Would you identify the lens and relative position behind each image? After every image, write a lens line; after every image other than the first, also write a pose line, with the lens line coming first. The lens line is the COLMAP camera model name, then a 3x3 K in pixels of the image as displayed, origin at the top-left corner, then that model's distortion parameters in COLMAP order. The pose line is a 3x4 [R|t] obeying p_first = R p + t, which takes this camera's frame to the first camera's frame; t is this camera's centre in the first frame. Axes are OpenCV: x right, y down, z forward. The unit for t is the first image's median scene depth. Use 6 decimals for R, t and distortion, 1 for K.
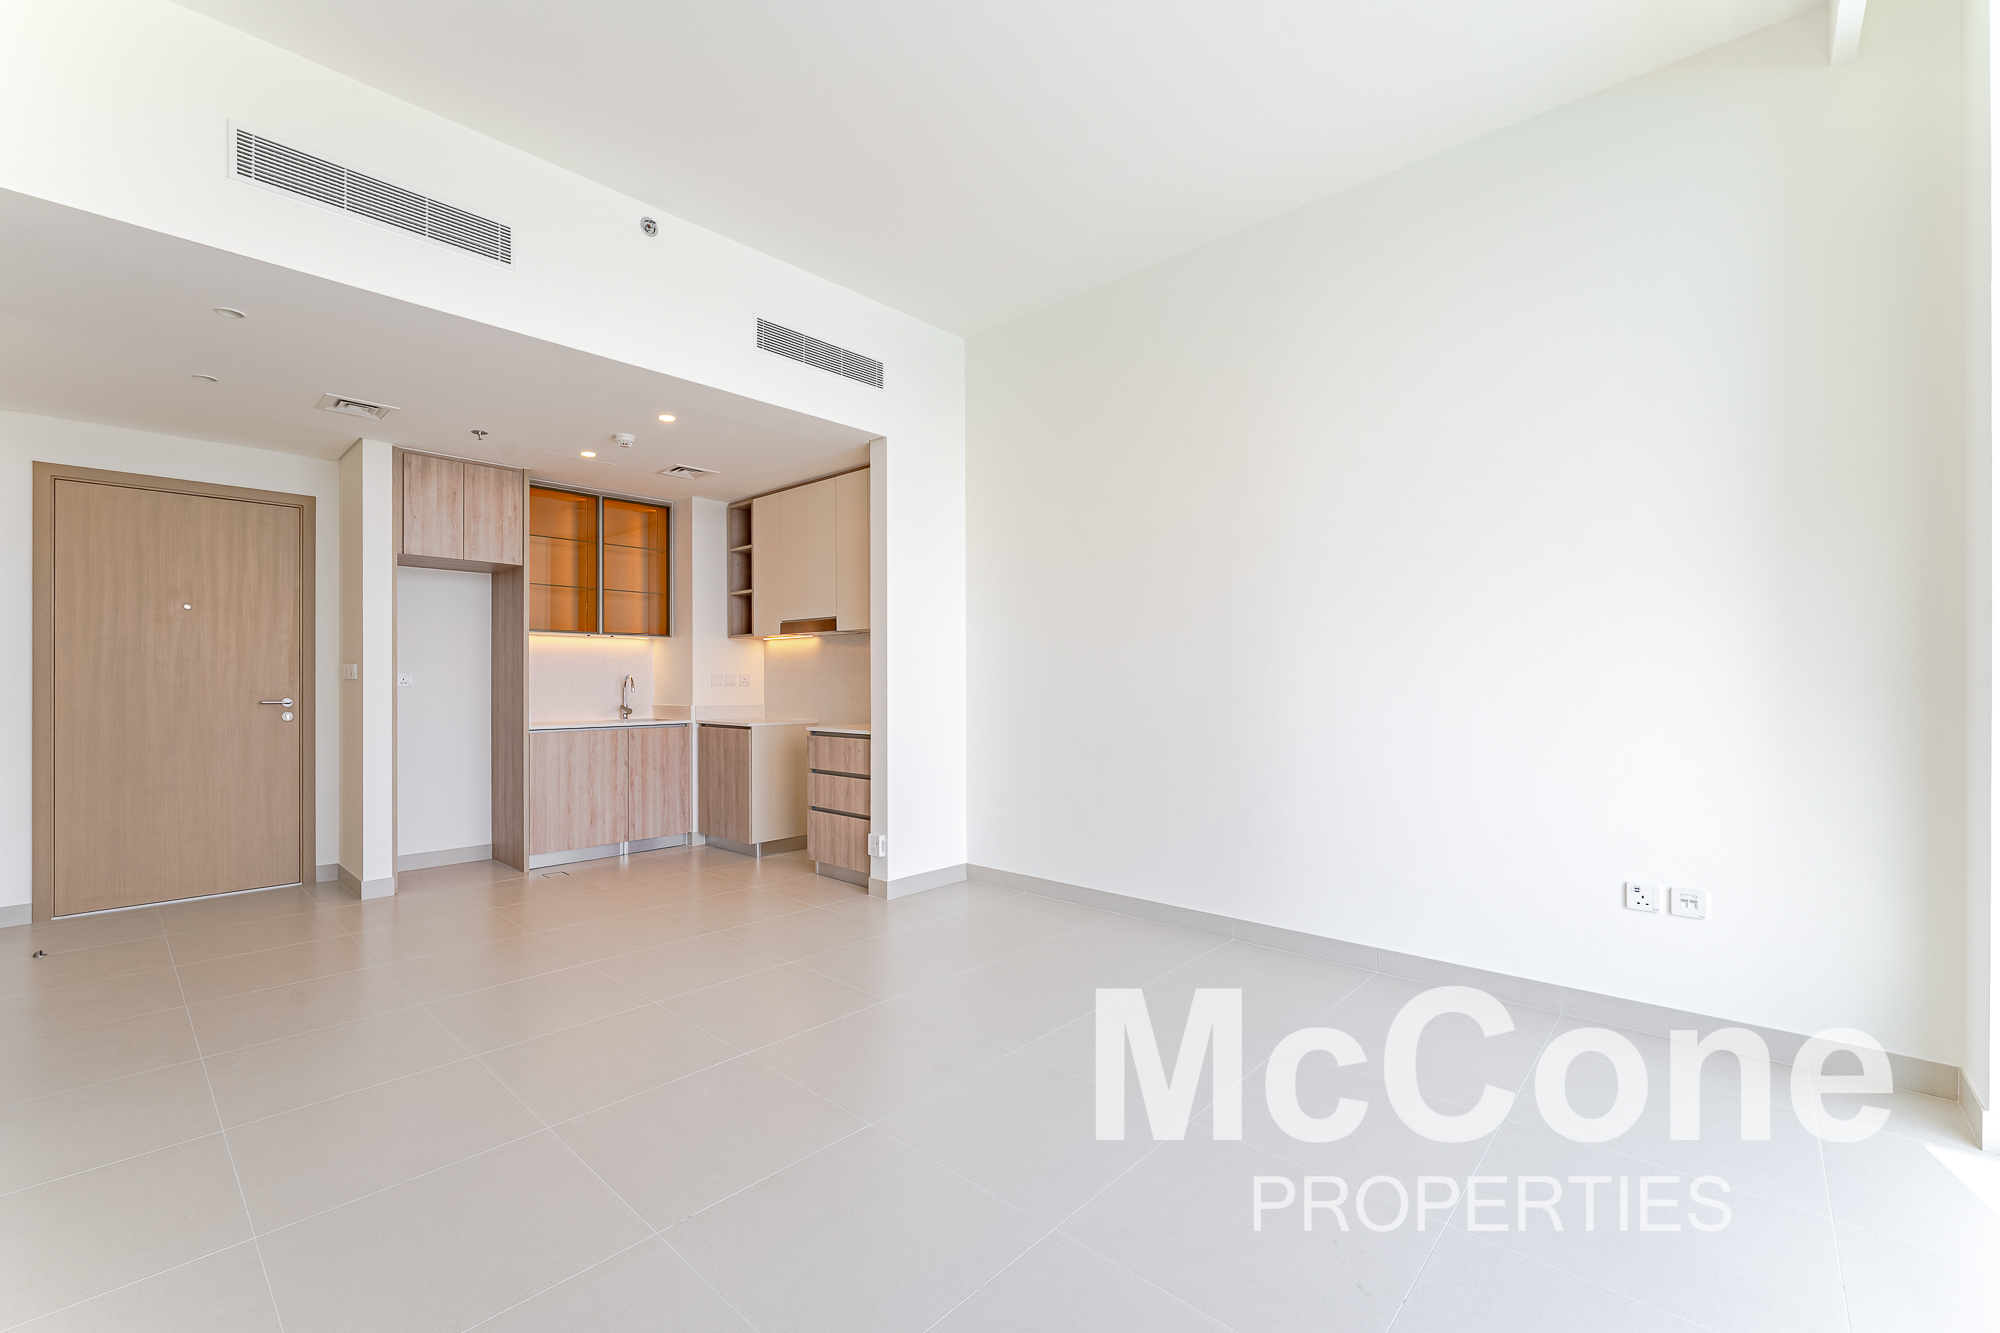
lens RADIAL K [[832.5, 0, 970.2], [0, 832.5, 674.1], [0, 0, 1]] dist [-0.002160, -0.000158]
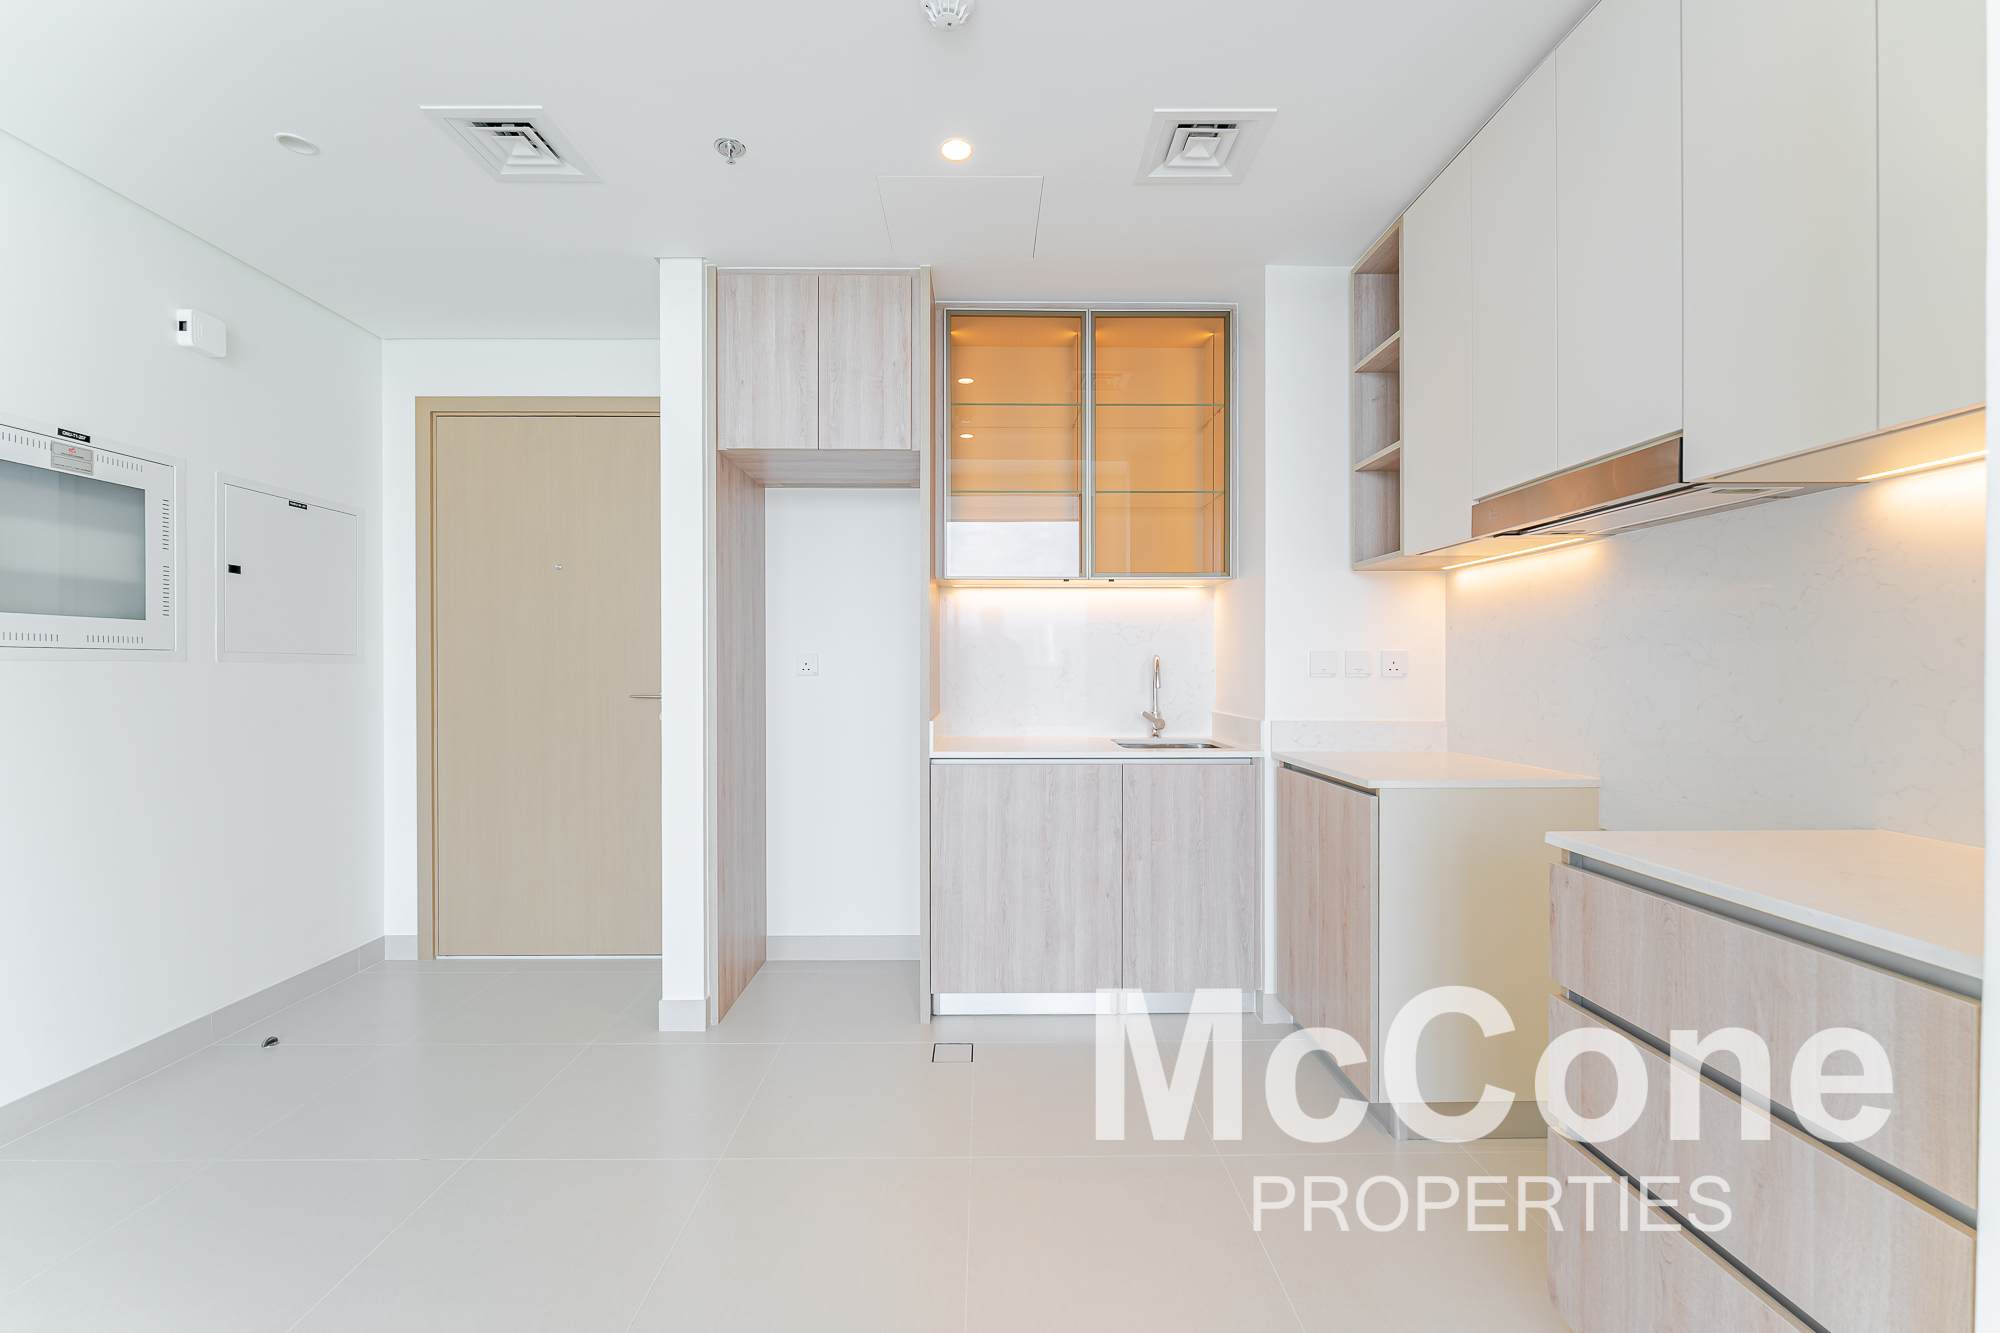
lens RADIAL K [[832.5, 0, 970.2], [0, 832.5, 674.1], [0, 0, 1]] dist [-0.002160, -0.000158]
pose [[0.672877, 0.007026, -0.739721, -0.109473], [0.004488, 0.999898, 0.013579, 0.005758], [0.739741, -0.012457, 0.672776, 0.607771]]
